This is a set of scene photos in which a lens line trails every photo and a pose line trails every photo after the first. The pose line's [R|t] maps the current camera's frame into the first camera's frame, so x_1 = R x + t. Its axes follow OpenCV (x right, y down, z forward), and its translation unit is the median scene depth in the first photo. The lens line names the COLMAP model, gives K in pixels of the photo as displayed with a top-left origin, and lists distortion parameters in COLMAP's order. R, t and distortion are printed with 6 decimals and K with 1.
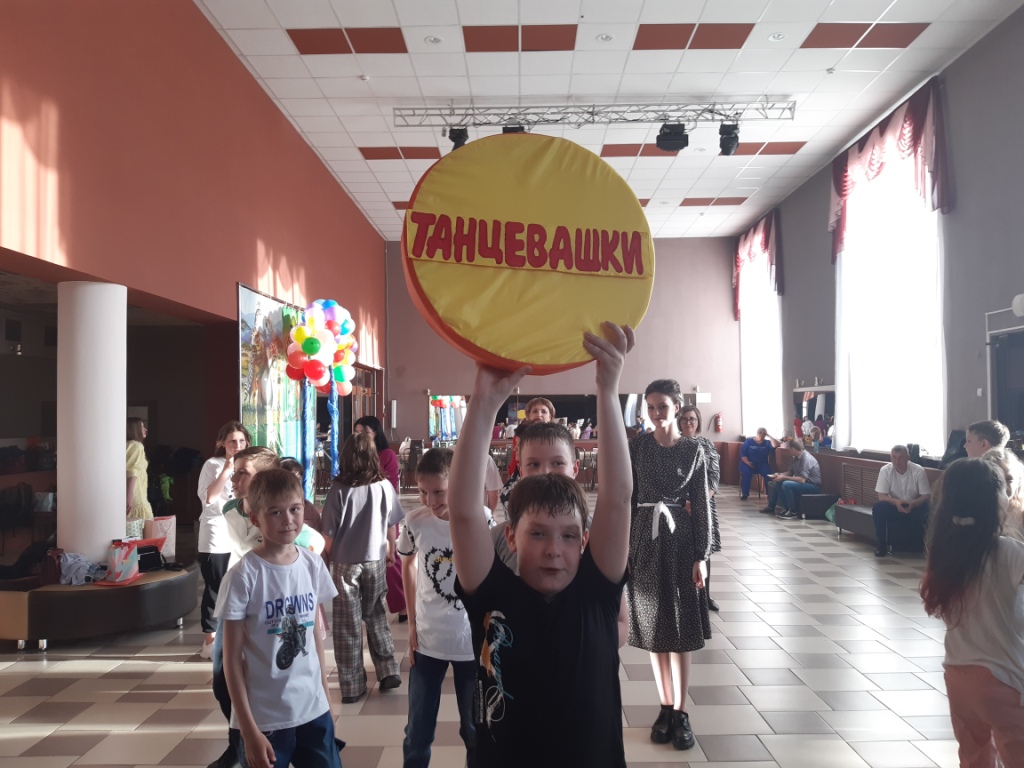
lens RADIAL K [[794.6, 0, 527.7], [0, 794.6, 374.7], [0, 0, 1]] dist [0.086987, -0.157174]
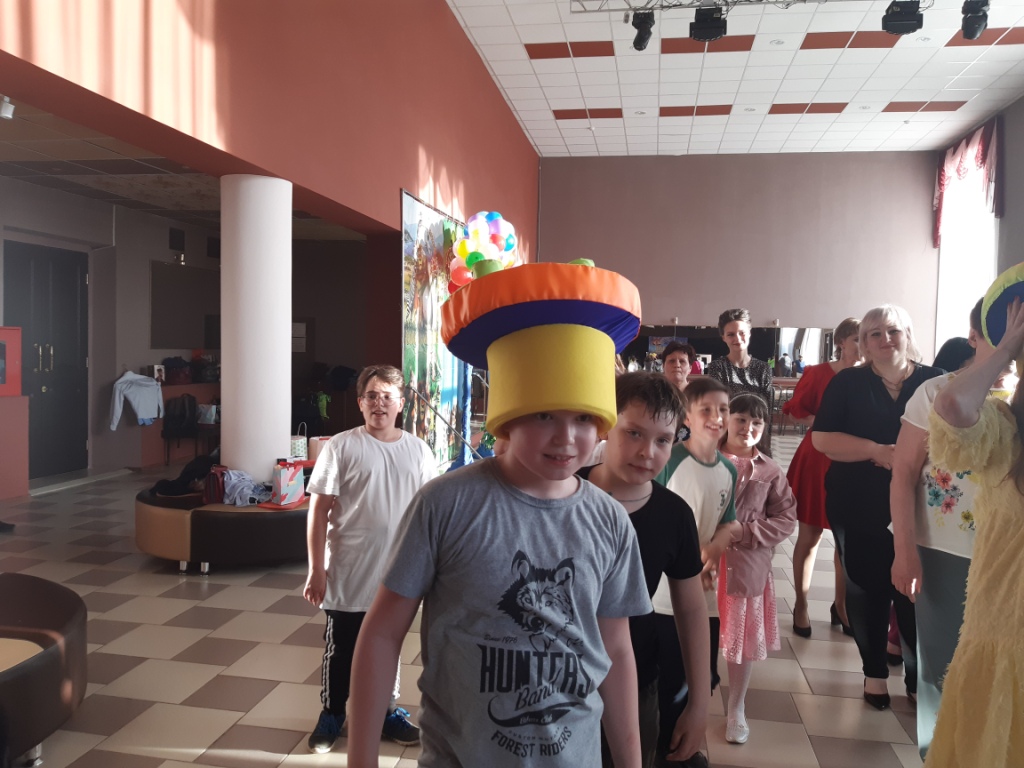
lens RADIAL K [[794.6, 0, 527.7], [0, 794.6, 374.7], [0, 0, 1]] dist [0.086987, -0.157174]
pose [[0.986272, 0.042700, -0.159513, -0.054407], [-0.029112, 0.995820, 0.086572, 0.011764], [0.162543, -0.080739, 0.983393, 0.089626]]
